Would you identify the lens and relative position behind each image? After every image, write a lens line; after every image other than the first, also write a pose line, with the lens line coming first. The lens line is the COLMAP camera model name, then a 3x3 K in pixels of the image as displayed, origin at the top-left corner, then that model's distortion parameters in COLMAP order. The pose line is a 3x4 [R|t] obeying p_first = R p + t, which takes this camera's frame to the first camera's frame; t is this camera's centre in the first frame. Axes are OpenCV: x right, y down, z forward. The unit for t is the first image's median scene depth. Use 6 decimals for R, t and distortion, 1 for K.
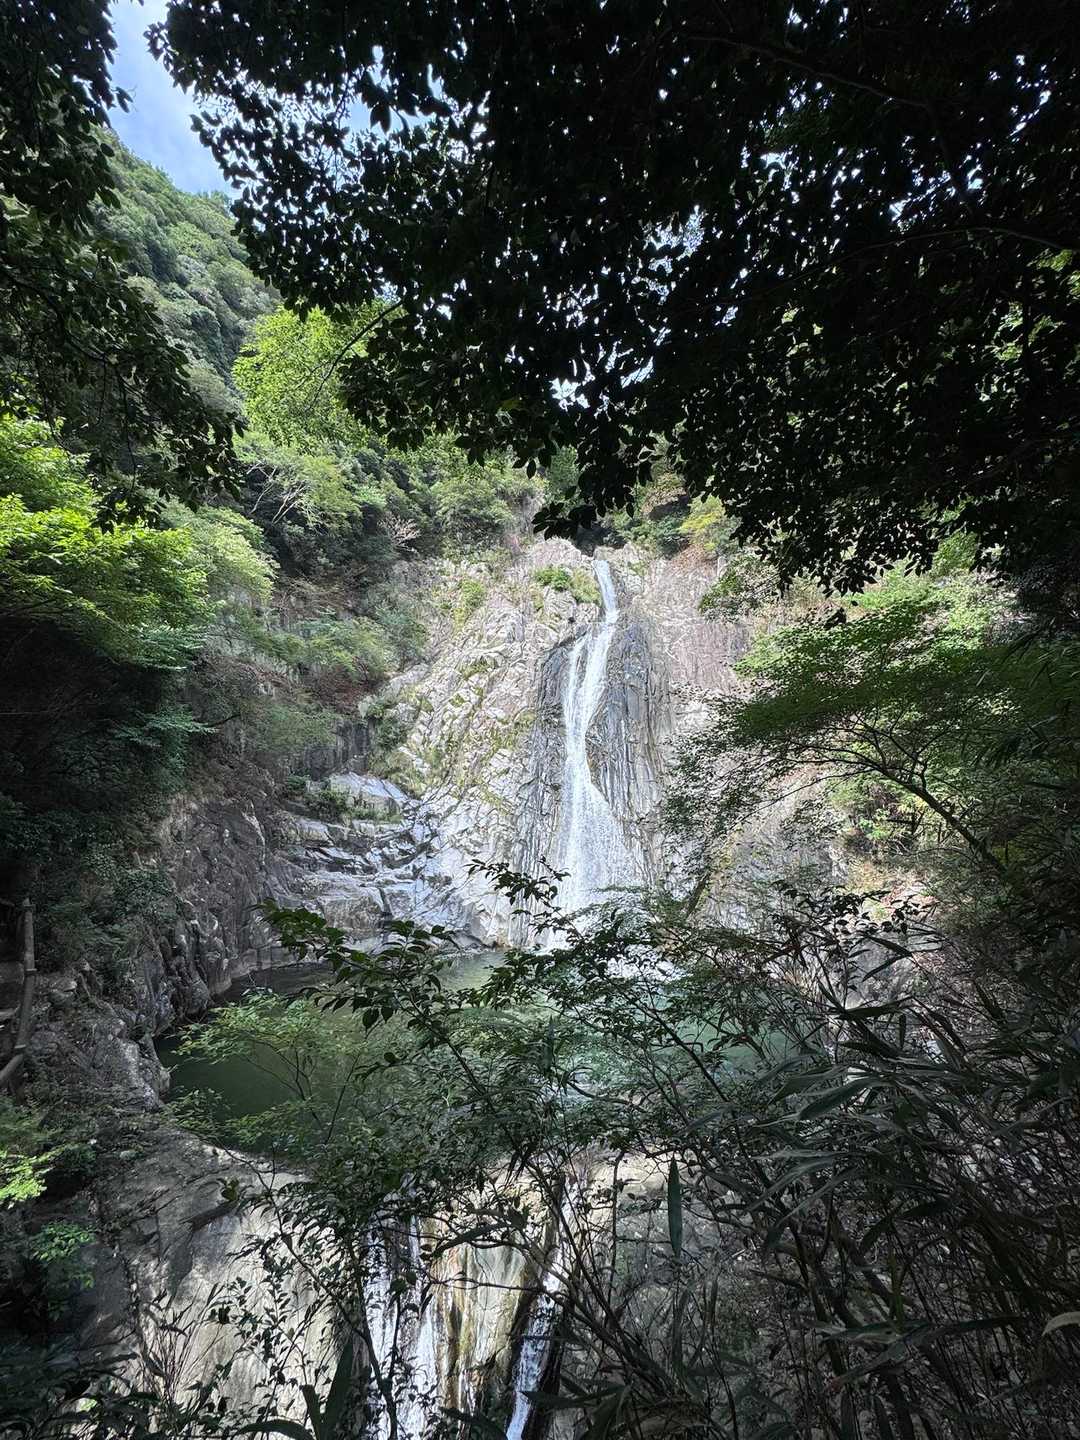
lens RADIAL K [[577.2, 0, 538.3], [0, 577.2, 717.9], [0, 0, 1]] dist [-0.001595, 0.000074]
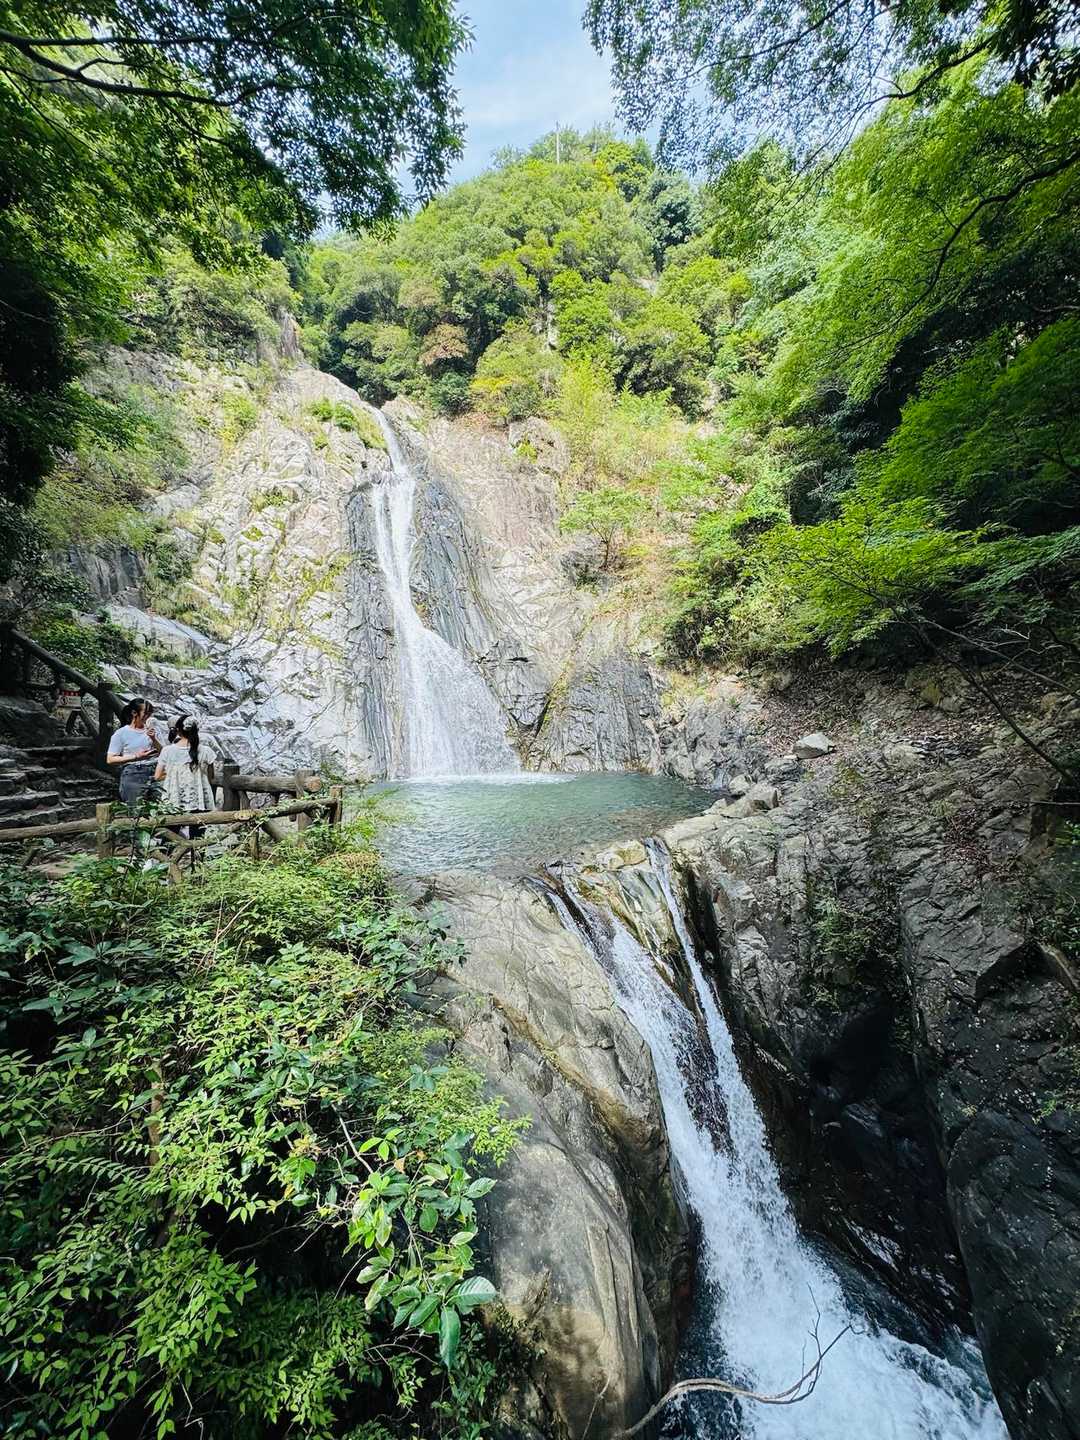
lens RADIAL K [[577.2, 0, 537.9], [0, 577.2, 720.4], [0, 0, 1]] dist [-0.001595, 0.000074]
pose [[0.859749, -0.052362, 0.508025, -0.246966], [-0.028081, 0.988379, 0.149393, 0.112609], [-0.509944, -0.142706, 0.848288, 0.029115]]
